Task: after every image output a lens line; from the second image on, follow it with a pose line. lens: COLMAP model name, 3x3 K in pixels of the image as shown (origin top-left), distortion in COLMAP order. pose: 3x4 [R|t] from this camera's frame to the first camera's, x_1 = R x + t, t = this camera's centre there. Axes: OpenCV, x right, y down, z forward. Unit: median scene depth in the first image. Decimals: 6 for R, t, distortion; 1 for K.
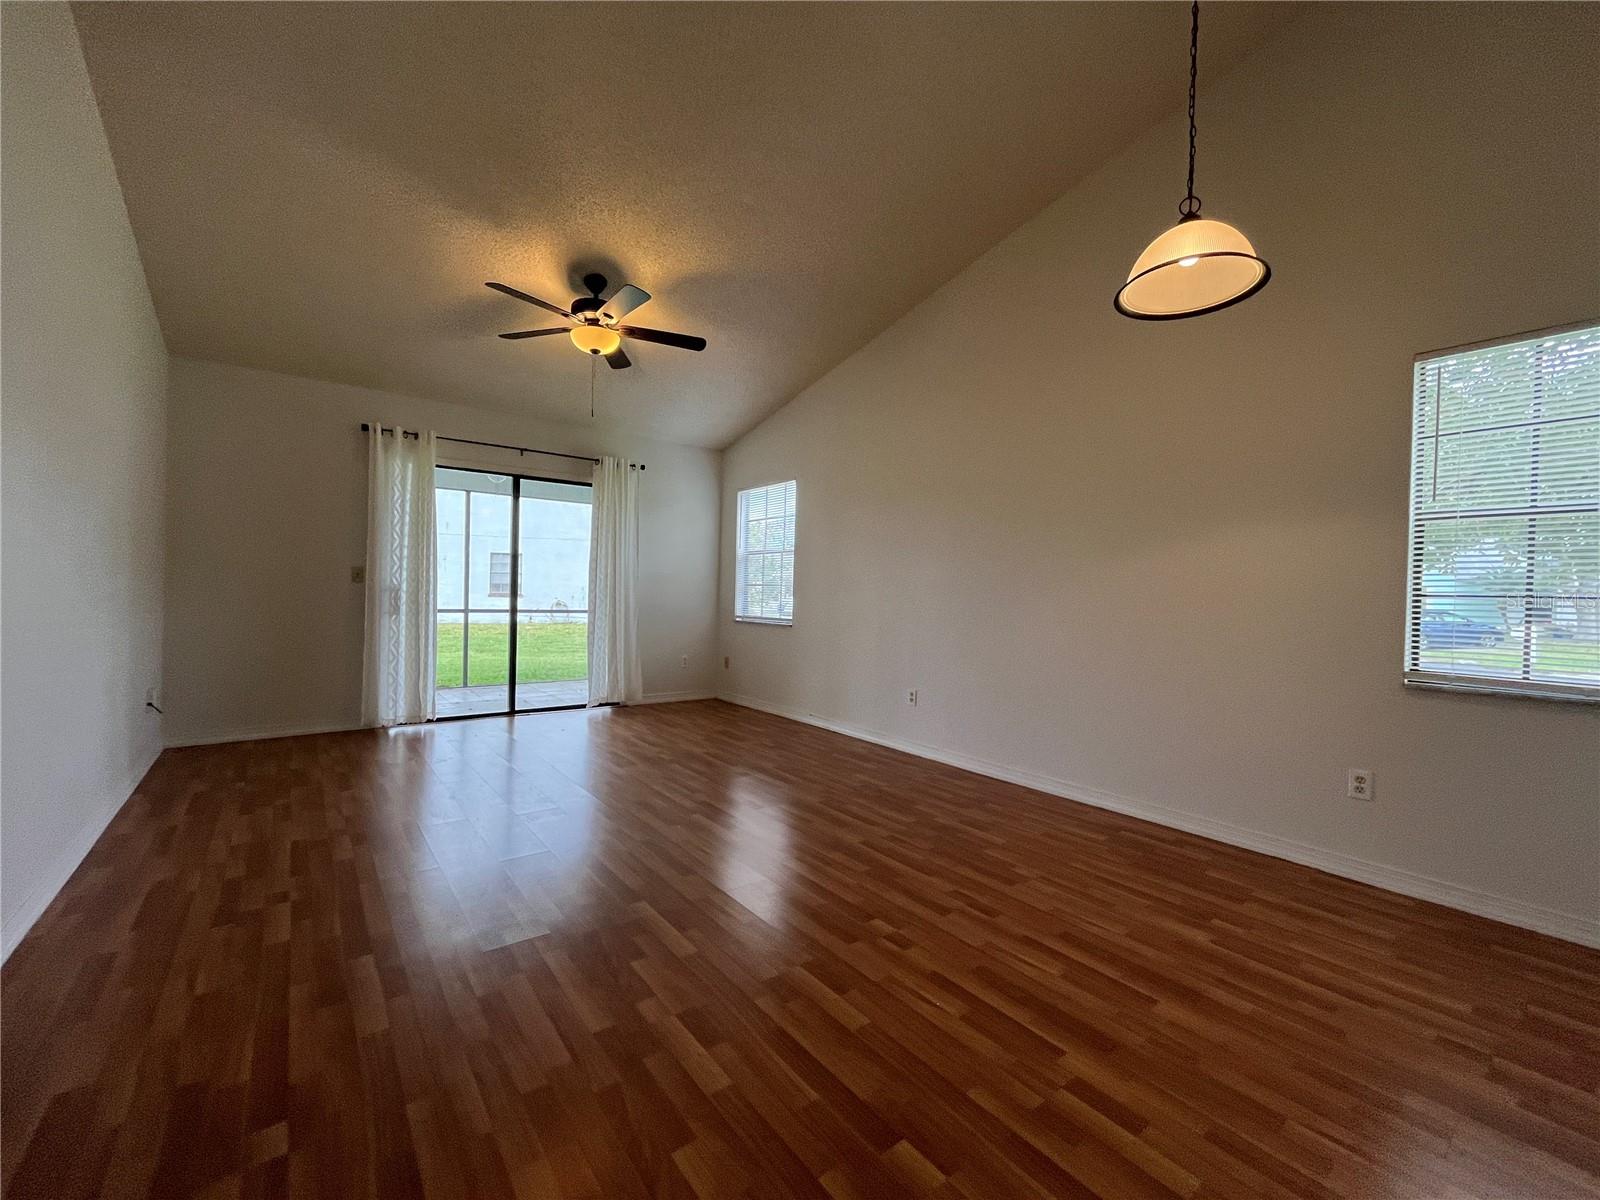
lens RADIAL K [[651.6, 0, 802.2], [0, 651.6, 598.4], [0, 0, 1]] dist [-0.002280, 0.000179]
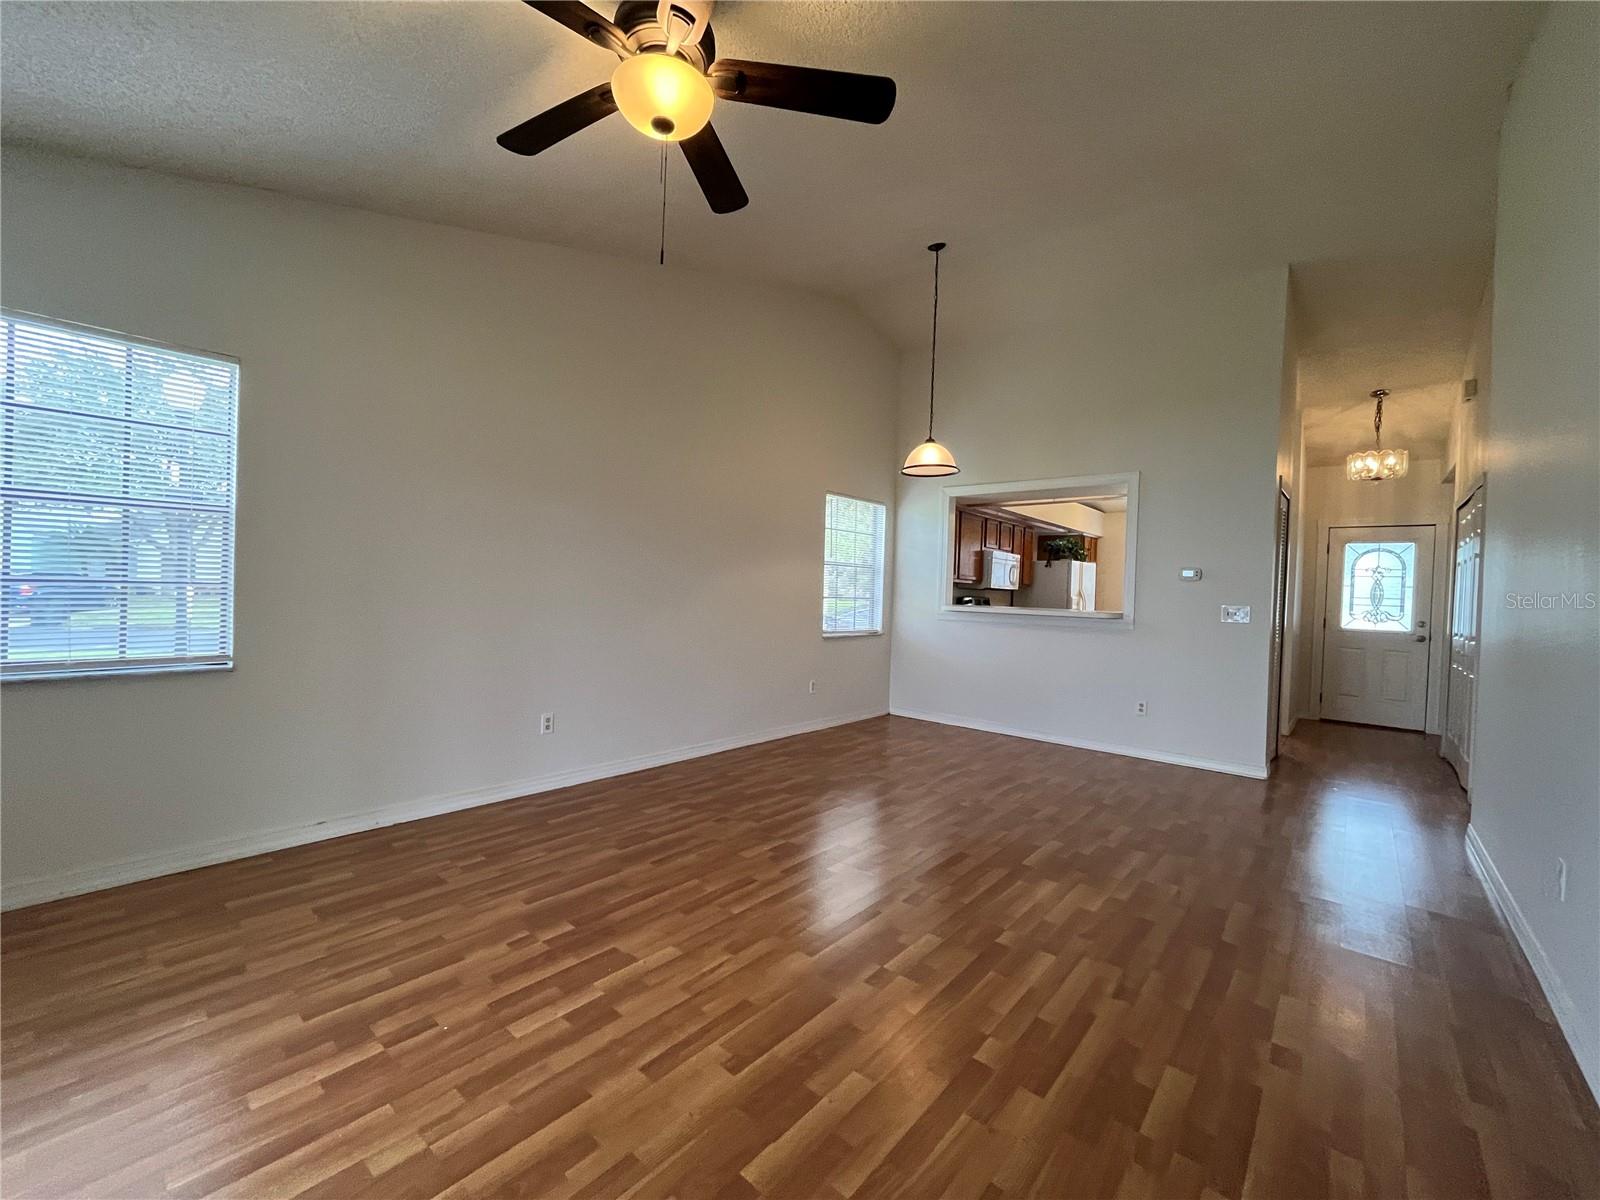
lens RADIAL K [[651.6, 0, 799.7], [0, 651.6, 596.8], [0, 0, 1]] dist [-0.002280, 0.000179]
pose [[-0.196933, -0.042284, 0.979505, -0.702280], [-0.028236, 0.998900, 0.037444, -0.050539], [-0.980010, -0.020283, -0.197910, 0.851148]]
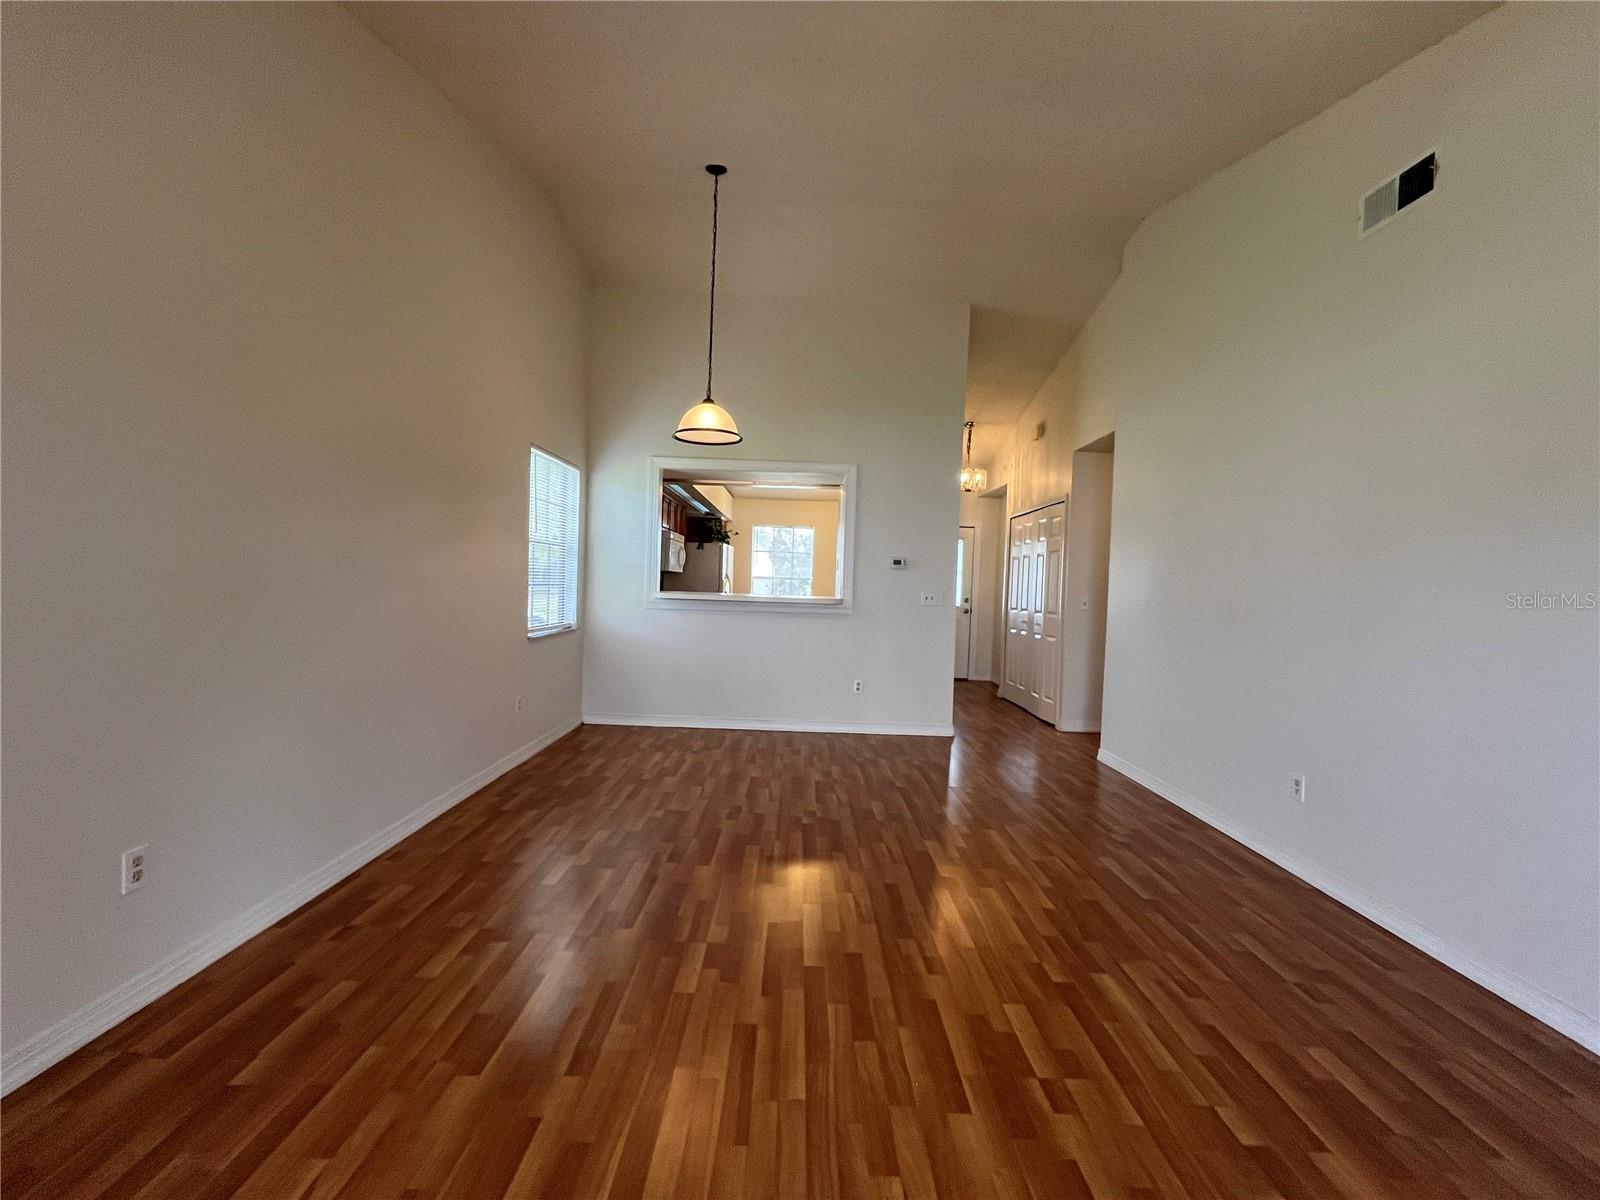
lens RADIAL K [[651.6, 0, 799.9], [0, 651.6, 596.4], [0, 0, 1]] dist [-0.002280, 0.000179]
pose [[-0.786494, -0.065793, 0.614083, -0.373816], [-0.049265, 0.997824, 0.043811, -0.047963], [-0.615629, 0.004204, -0.788025, 1.059951]]
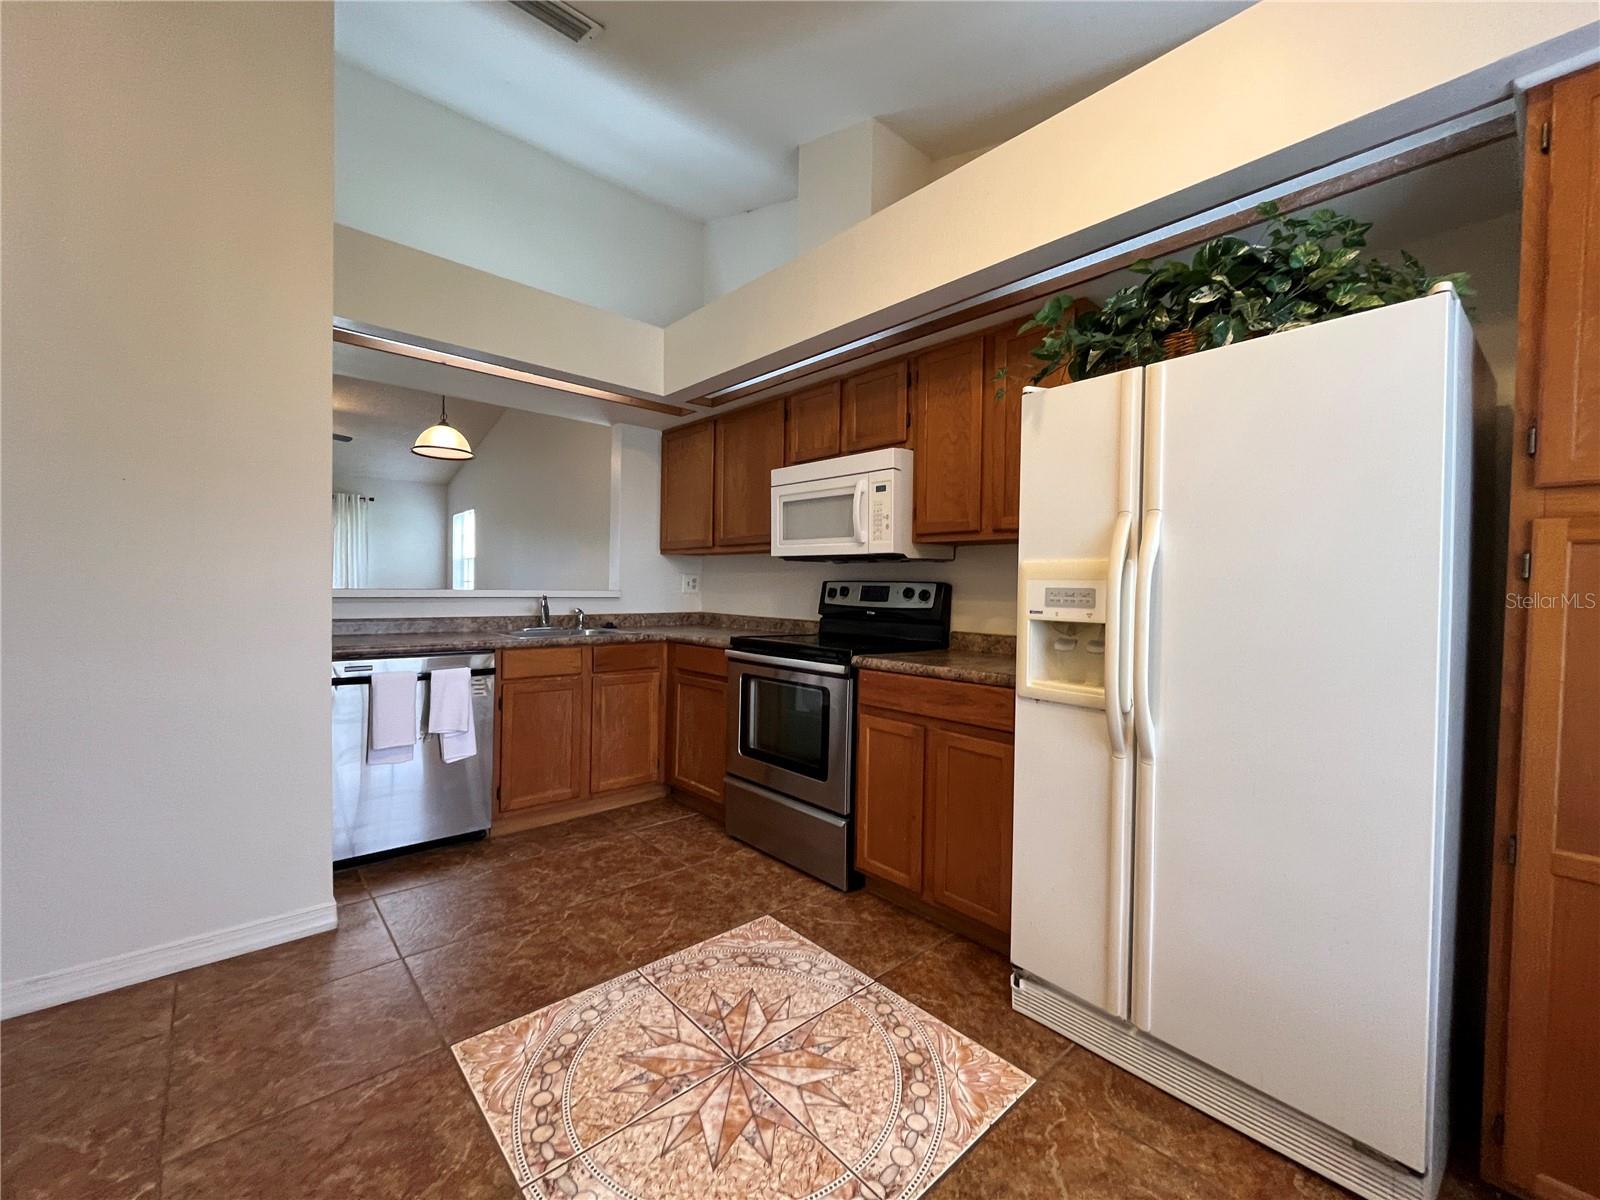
lens RADIAL K [[651.6, 0, 799.2], [0, 651.6, 593.7], [0, 0, 1]] dist [-0.002280, 0.000179]
pose [[0.997567, -0.010969, 0.068839, 0.757292], [0.010139, 0.999872, 0.012399, -0.005373], [-0.068967, -0.011671, 0.997551, -0.623808]]
